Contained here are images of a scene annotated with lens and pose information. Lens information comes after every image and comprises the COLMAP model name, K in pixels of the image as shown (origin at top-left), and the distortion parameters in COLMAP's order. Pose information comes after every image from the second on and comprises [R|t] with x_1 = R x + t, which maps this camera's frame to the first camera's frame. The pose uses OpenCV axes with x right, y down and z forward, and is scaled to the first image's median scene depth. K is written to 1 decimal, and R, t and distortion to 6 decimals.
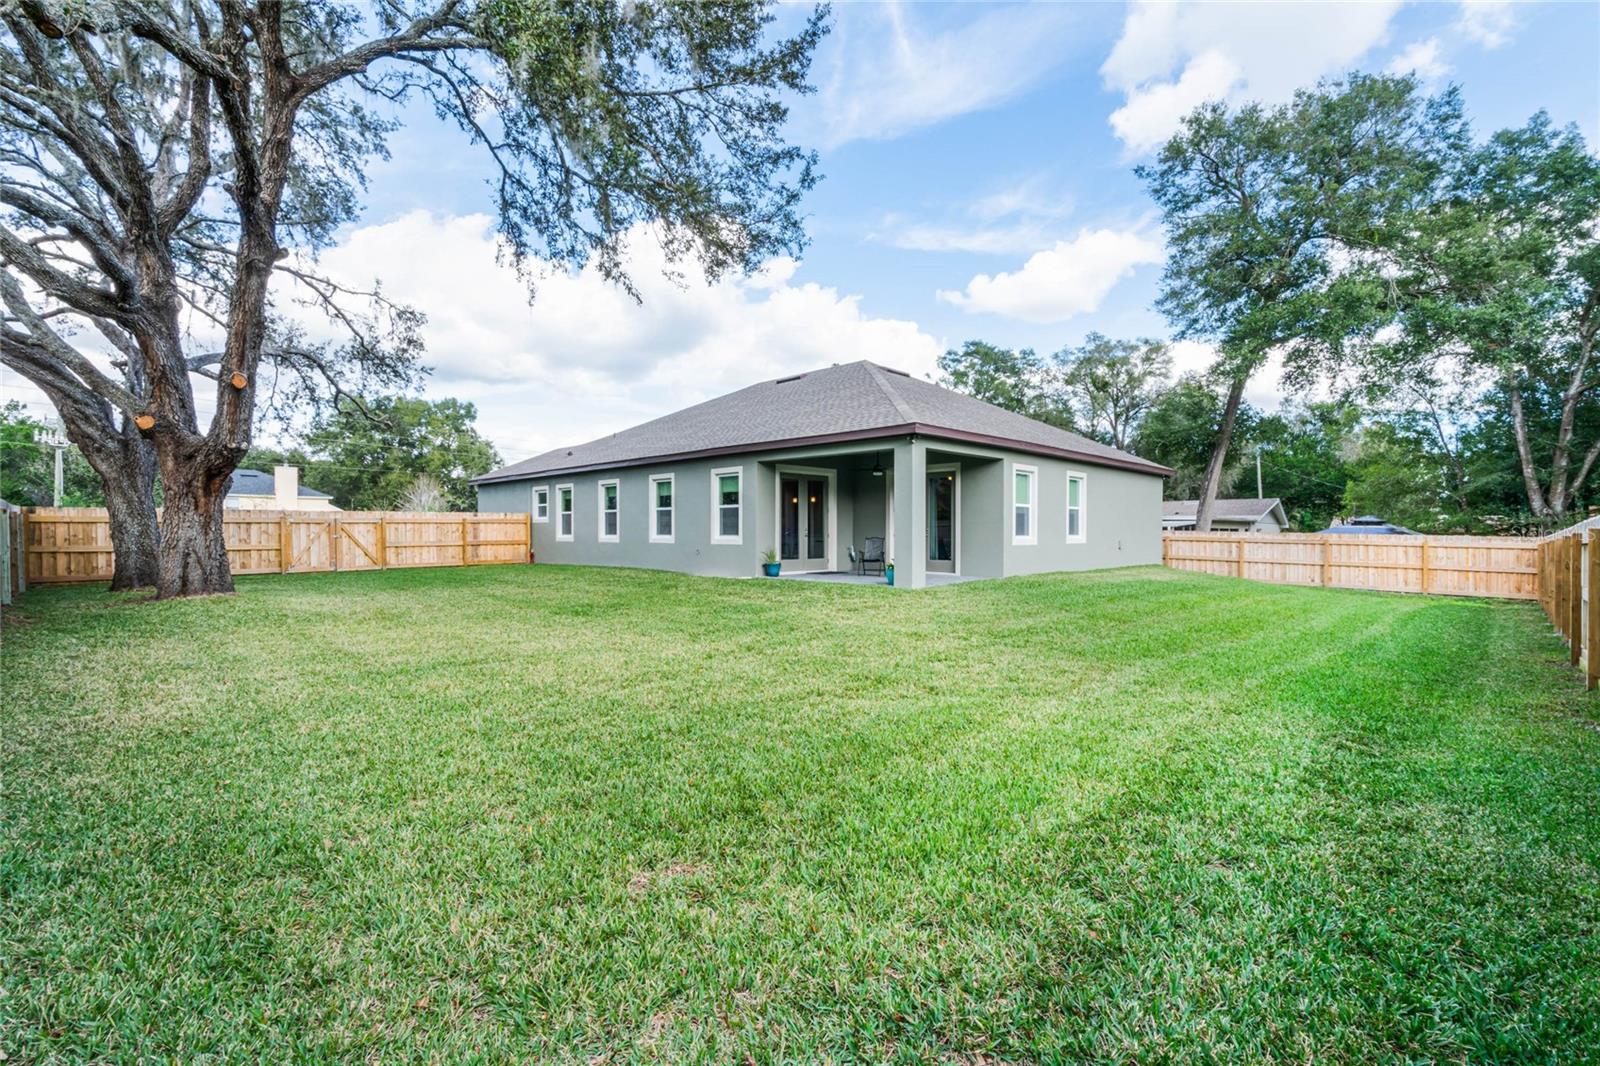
lens RADIAL K [[725.7, 0, 800.0], [0, 725.7, 533.0], [0, 0, 1]] dist [-0.000194, 0.000036]
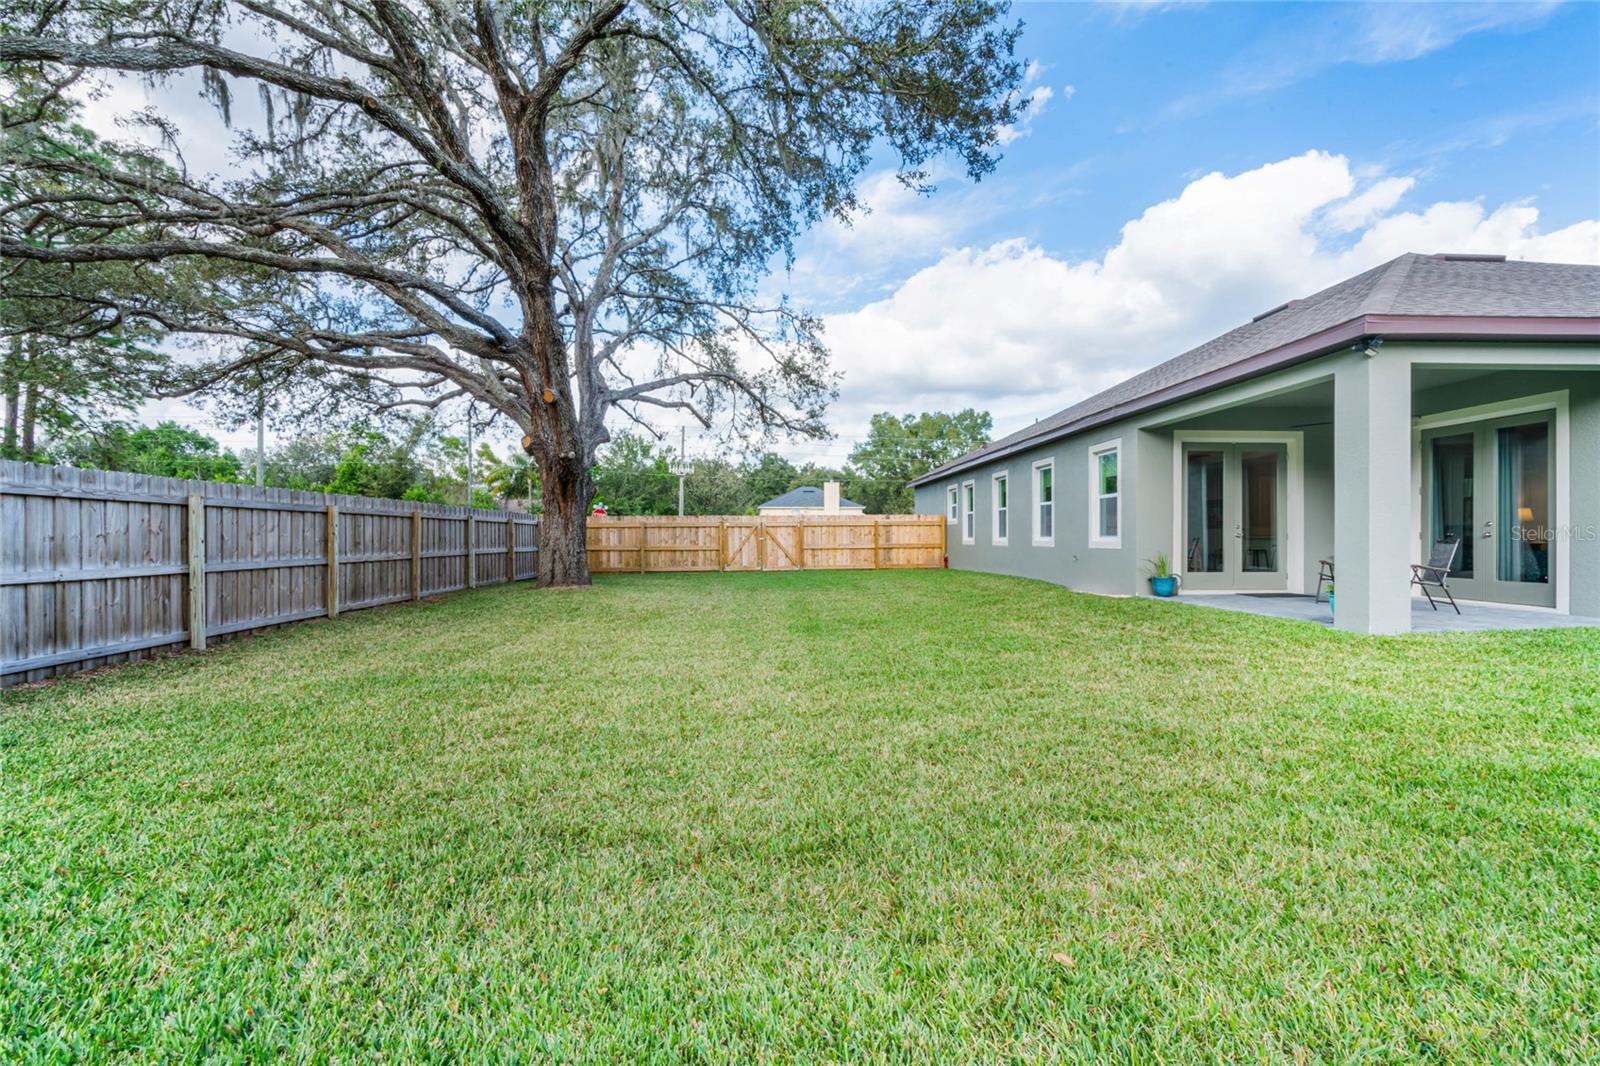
lens RADIAL K [[725.7, 0, 800.0], [0, 725.7, 533.0], [0, 0, 1]] dist [-0.000194, 0.000036]
pose [[0.741051, -0.006303, -0.671419, 0.135189], [0.000245, 0.999958, -0.009117, 0.005724], [0.671449, 0.006591, 0.741022, 0.222250]]
